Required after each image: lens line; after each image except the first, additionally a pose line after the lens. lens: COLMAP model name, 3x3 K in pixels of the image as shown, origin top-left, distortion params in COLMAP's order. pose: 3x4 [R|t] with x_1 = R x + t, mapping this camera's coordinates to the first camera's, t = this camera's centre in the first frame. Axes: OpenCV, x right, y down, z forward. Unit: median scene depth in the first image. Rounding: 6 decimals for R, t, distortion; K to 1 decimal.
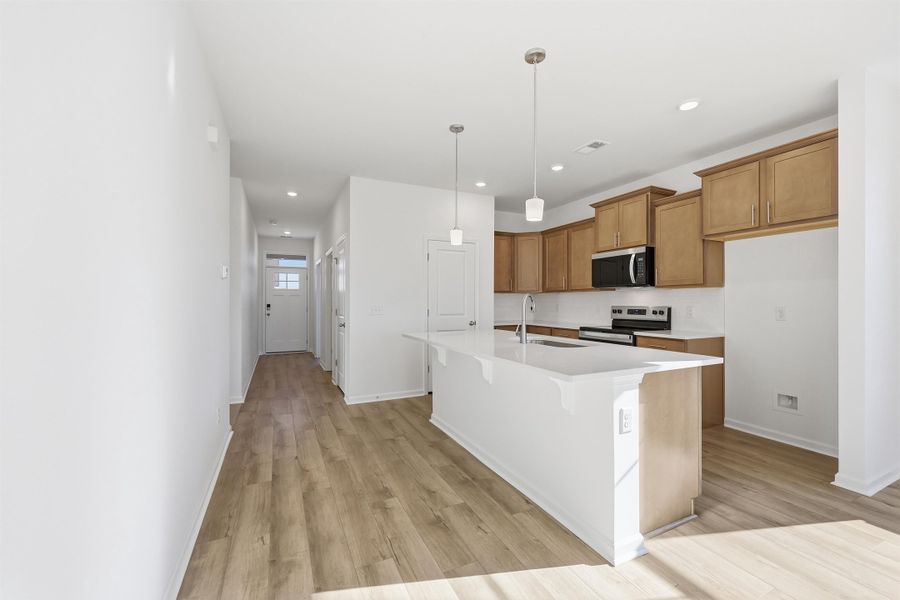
lens RADIAL K [[365.1, 0, 448.0], [0, 365.1, 303.1], [0, 0, 1]] dist [-0.002972, 0.000382]
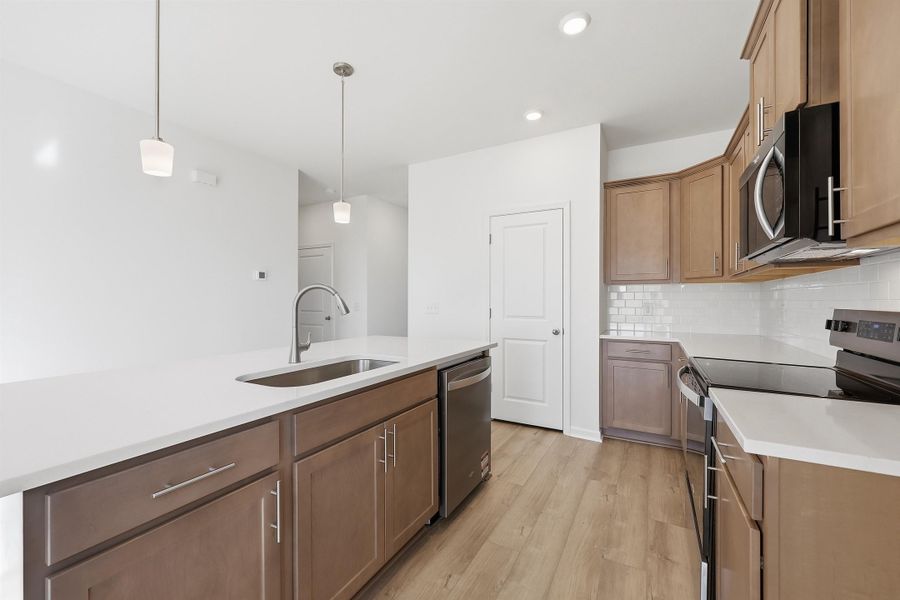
lens RADIAL K [[365.1, 0, 453.7], [0, 365.1, 296.7], [0, 0, 1]] dist [-0.002972, 0.000382]
pose [[0.591711, -0.003685, -0.806142, 0.706165], [-0.007474, 0.999921, -0.010057, 0.001430], [0.806116, 0.011976, 0.591637, 0.682211]]
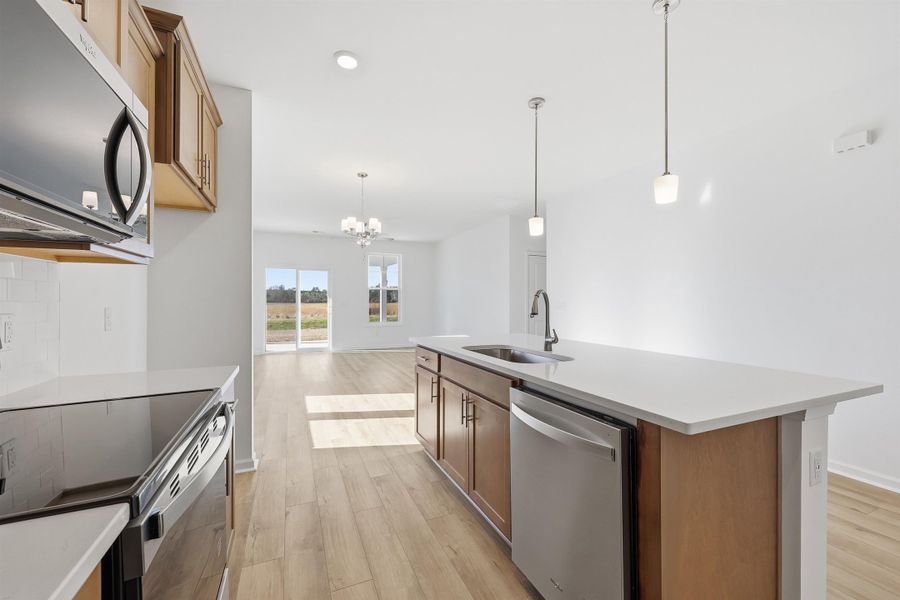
lens RADIAL K [[365.1, 0, 444.9], [0, 365.1, 298.7], [0, 0, 1]] dist [-0.002972, 0.000382]
pose [[-0.999158, -0.006239, 0.040553, 0.319530], [-0.006280, 0.999980, -0.000904, -0.000034], [-0.040547, -0.001158, -0.999177, 1.474503]]
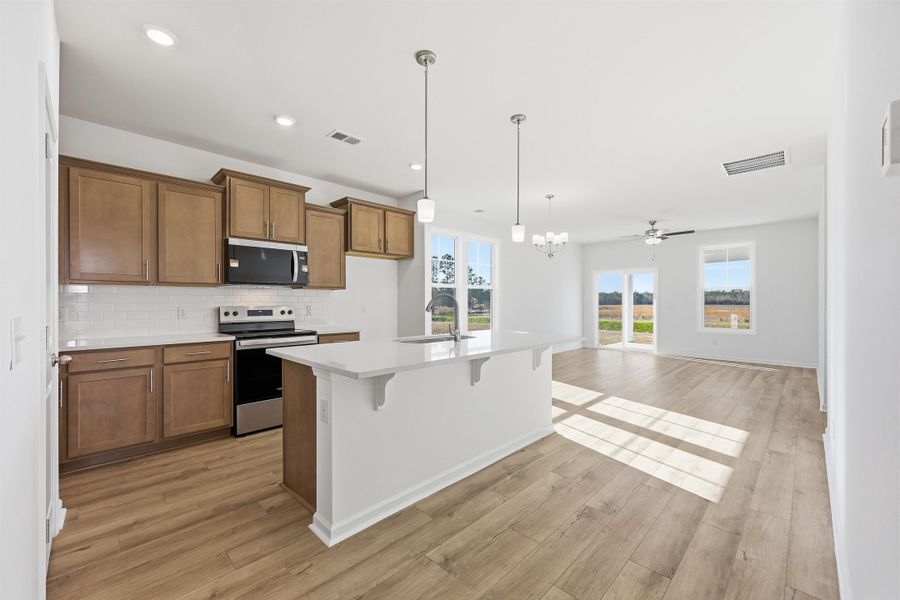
lens RADIAL K [[365.1, 0, 453.1], [0, 365.1, 303.4], [0, 0, 1]] dist [-0.002972, 0.000382]
pose [[-0.351617, -0.003425, 0.936138, -0.613163], [0.005561, 0.999968, 0.005747, -0.002434], [-0.936127, 0.007227, -0.351587, 1.111296]]
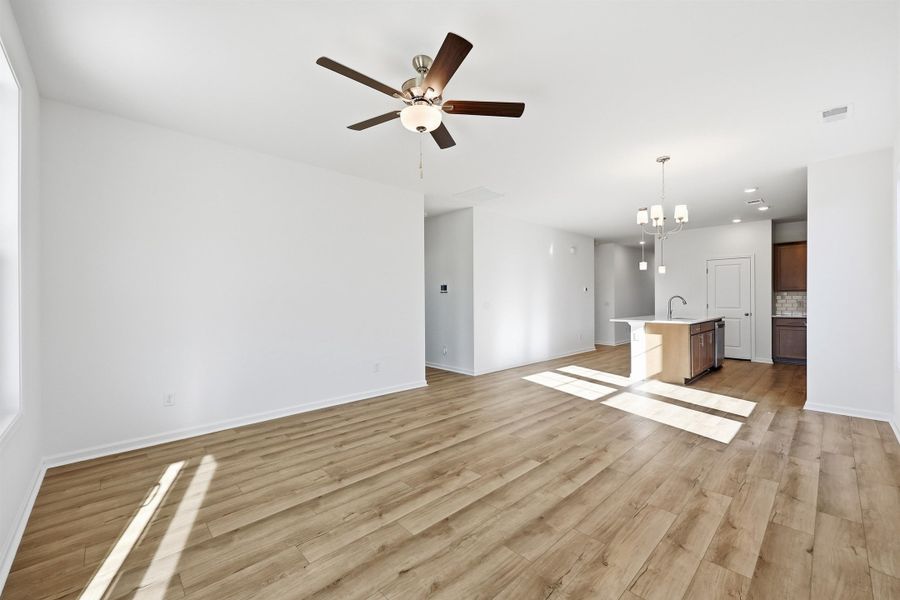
lens RADIAL K [[365.1, 0, 451.0], [0, 365.1, 301.0], [0, 0, 1]] dist [-0.002972, 0.000382]
pose [[0.312579, 0.000778, -0.949891, 1.541712], [0.000554, 0.999999, 0.001001, 0.002761], [0.949892, -0.000839, 0.312578, -0.789189]]
